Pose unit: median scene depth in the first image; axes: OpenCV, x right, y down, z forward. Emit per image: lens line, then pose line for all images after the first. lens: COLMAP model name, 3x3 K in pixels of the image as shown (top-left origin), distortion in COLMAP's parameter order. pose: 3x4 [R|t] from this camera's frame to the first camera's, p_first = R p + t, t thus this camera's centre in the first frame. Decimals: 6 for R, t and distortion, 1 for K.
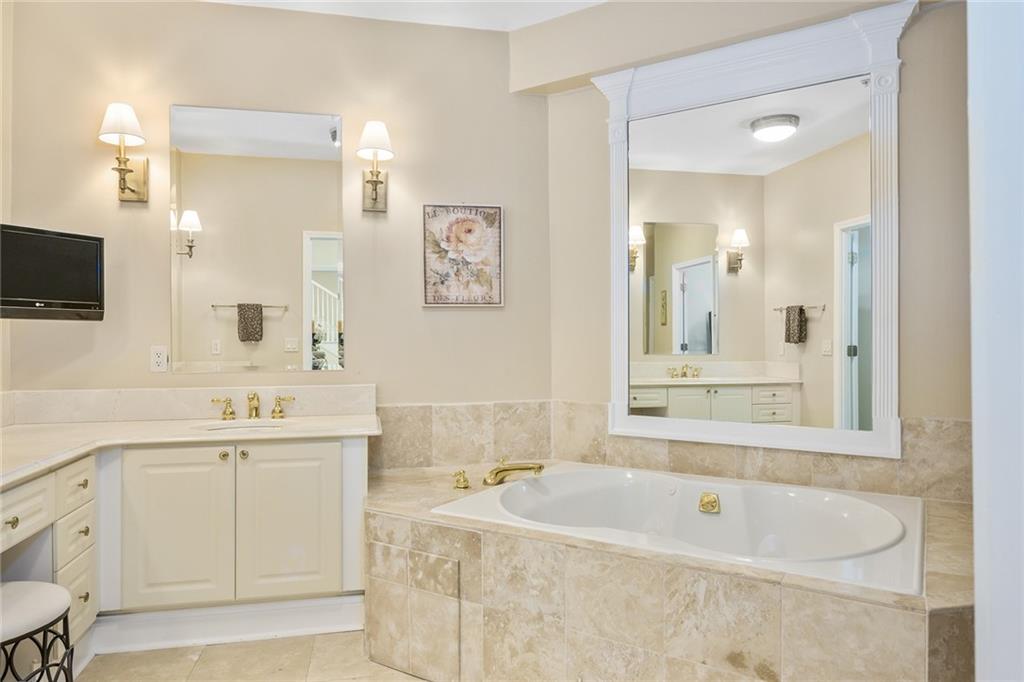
lens RADIAL K [[649.7, 0, 512.6], [0, 649.7, 335.9], [0, 0, 1]] dist [-0.007283, -0.002074]
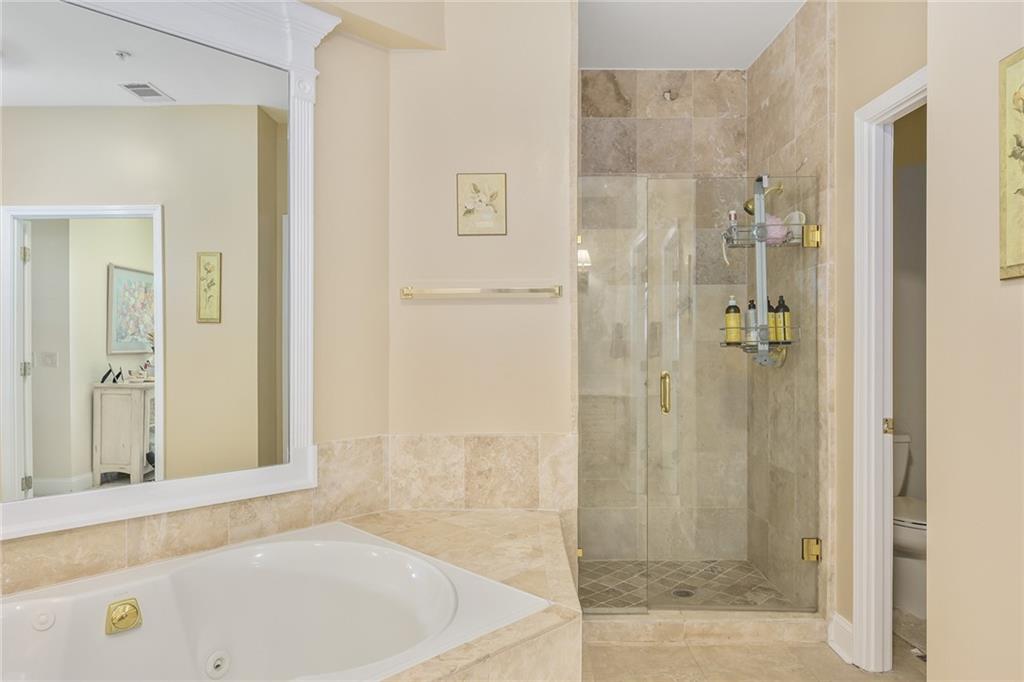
lens RADIAL K [[649.7, 0, 513.3], [0, 649.7, 343.6], [0, 0, 1]] dist [-0.007283, -0.002074]
pose [[0.213468, -0.000967, 0.976950, -0.132645], [-0.001864, 0.999997, 0.001397, -0.011718], [-0.976948, -0.002119, 0.213466, 0.241889]]
